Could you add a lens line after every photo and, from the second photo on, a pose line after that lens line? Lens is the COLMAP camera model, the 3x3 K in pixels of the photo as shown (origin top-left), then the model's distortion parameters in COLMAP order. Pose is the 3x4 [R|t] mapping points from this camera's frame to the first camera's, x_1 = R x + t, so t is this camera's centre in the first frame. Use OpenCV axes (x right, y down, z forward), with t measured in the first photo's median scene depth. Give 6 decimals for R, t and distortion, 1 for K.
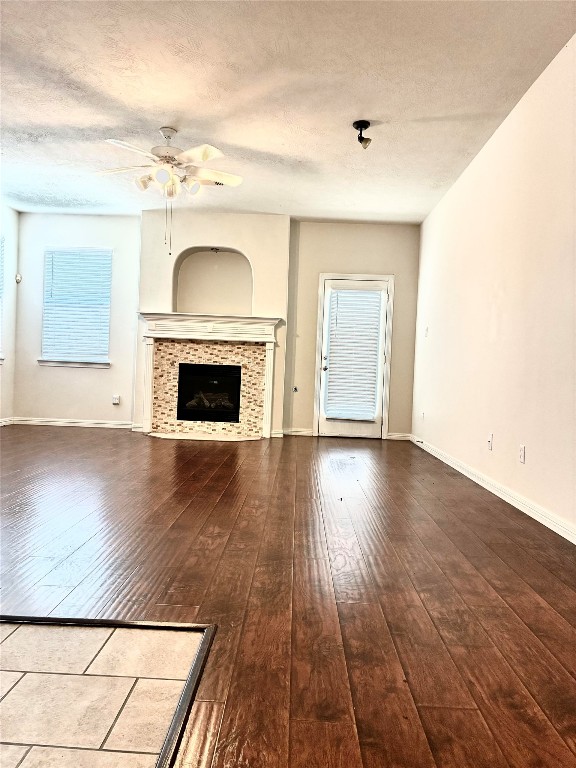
lens RADIAL K [[568.8, 0, 288.0], [0, 568.8, 384.0], [0, 0, 1]] dist [0.067904, -0.003571]
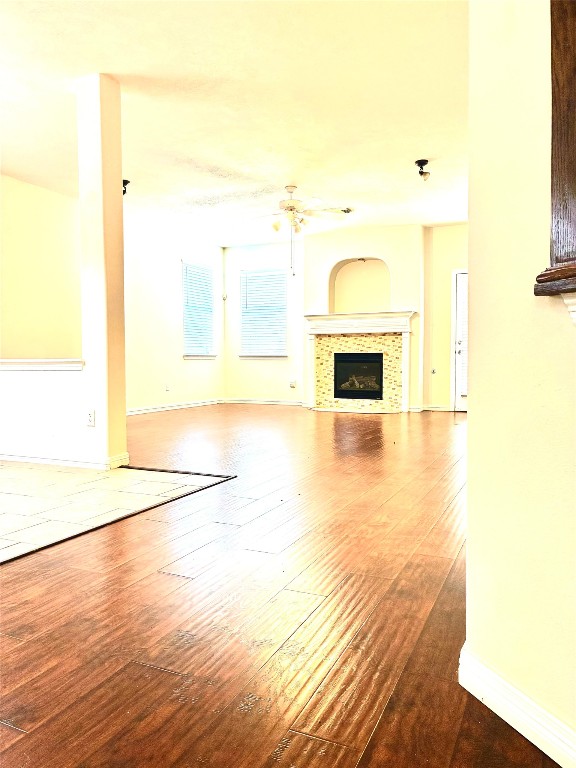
lens RADIAL K [[570.4, 0, 288.0], [0, 570.4, 384.0], [0, 0, 1]] dist [0.265915, -0.000854]
pose [[0.917033, -0.019890, -0.398316, 0.219050], [0.025593, 0.999632, 0.009004, 0.018044], [0.397990, -0.018451, 0.917204, -0.206507]]
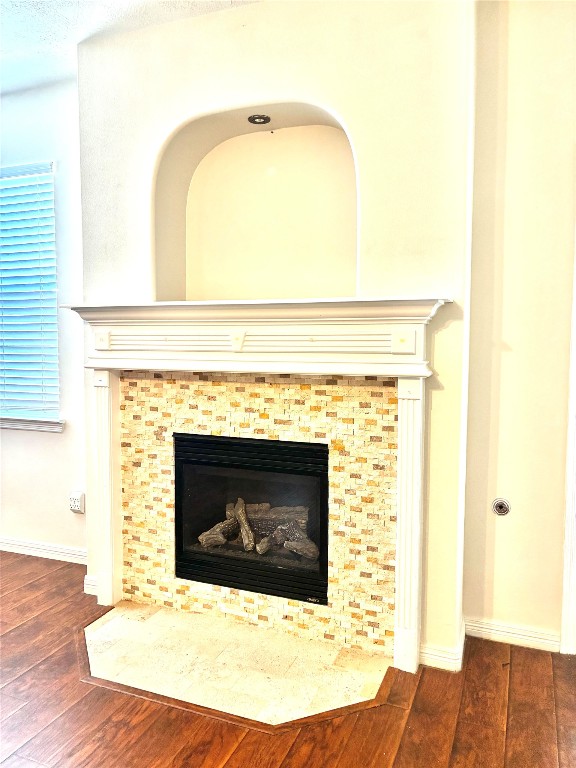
lens RADIAL K [[568.8, 0, 288.0], [0, 568.8, 384.0], [0, 0, 1]] dist [0.067904, -0.003571]
pose [[0.937031, -0.010654, -0.349083, 0.015419], [0.020829, 0.999460, 0.025407, -0.077657], [0.348623, -0.031078, 0.936748, 0.668625]]
